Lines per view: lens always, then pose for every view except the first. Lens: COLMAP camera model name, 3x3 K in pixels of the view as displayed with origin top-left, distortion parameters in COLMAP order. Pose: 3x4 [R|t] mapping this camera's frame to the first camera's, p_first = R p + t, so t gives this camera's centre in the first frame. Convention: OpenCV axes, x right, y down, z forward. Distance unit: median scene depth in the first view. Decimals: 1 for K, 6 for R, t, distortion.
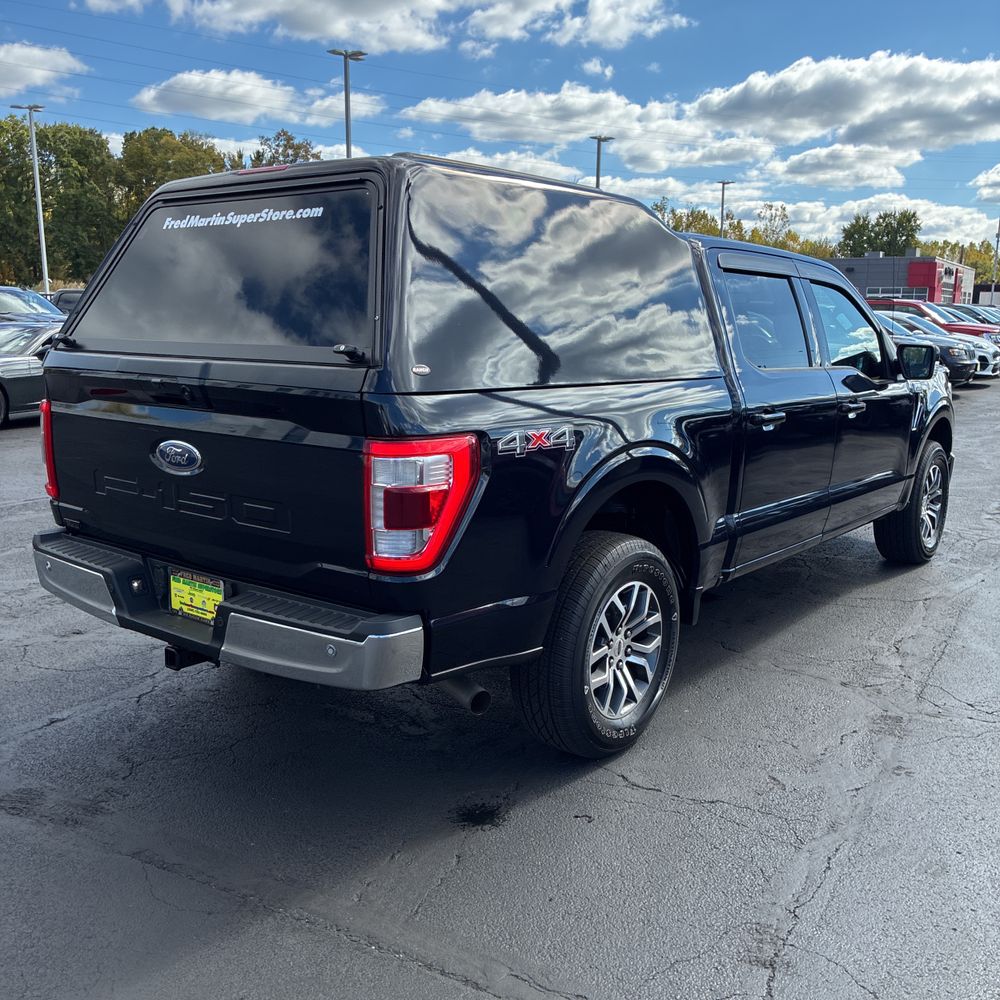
lens RADIAL K [[1019.2, 0, 497.7], [0, 1019.2, 517.0], [0, 0, 1]] dist [0.000016, -0.024257]
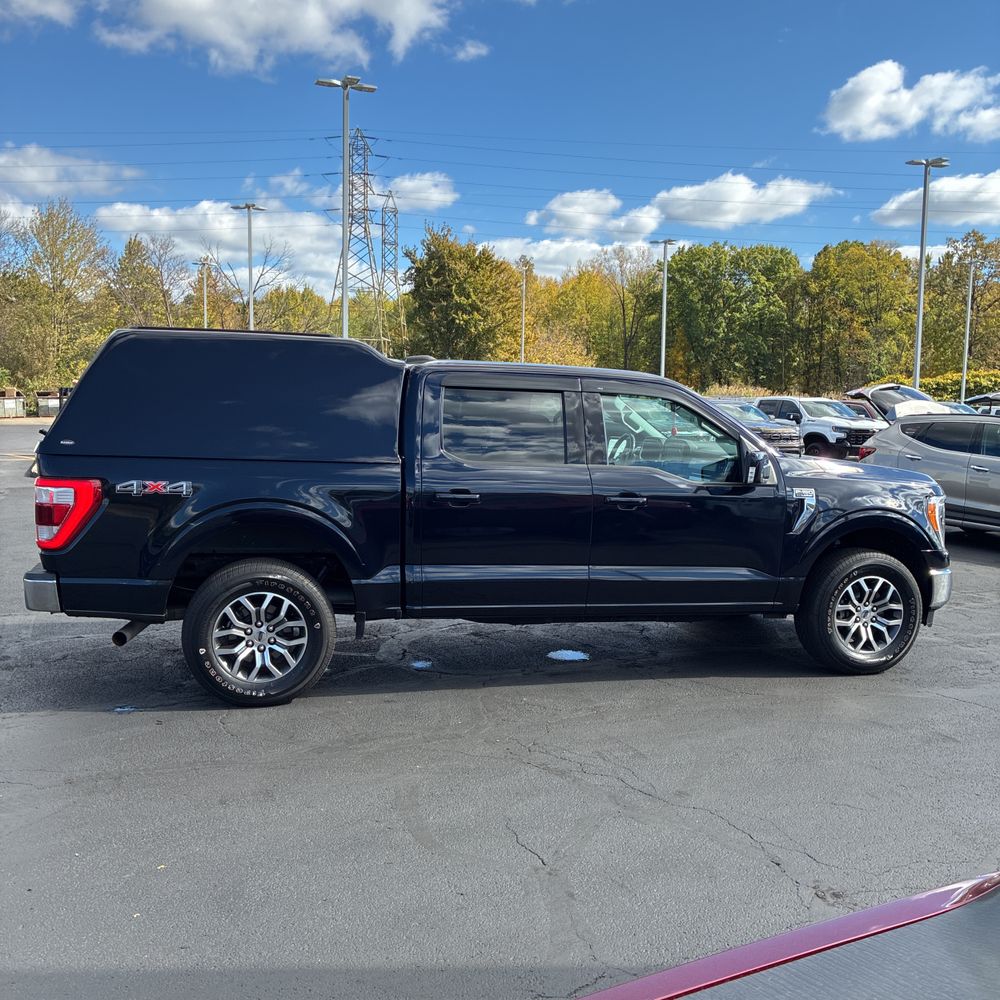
lens RADIAL K [[1019.2, 0, 497.7], [0, 1019.2, 517.0], [0, 0, 1]] dist [0.000016, -0.024257]
pose [[0.778513, 0.069032, -0.623820, 1.284426], [-0.130135, 0.990087, -0.052842, -0.010255], [0.613989, 0.122319, 0.779780, 0.031776]]
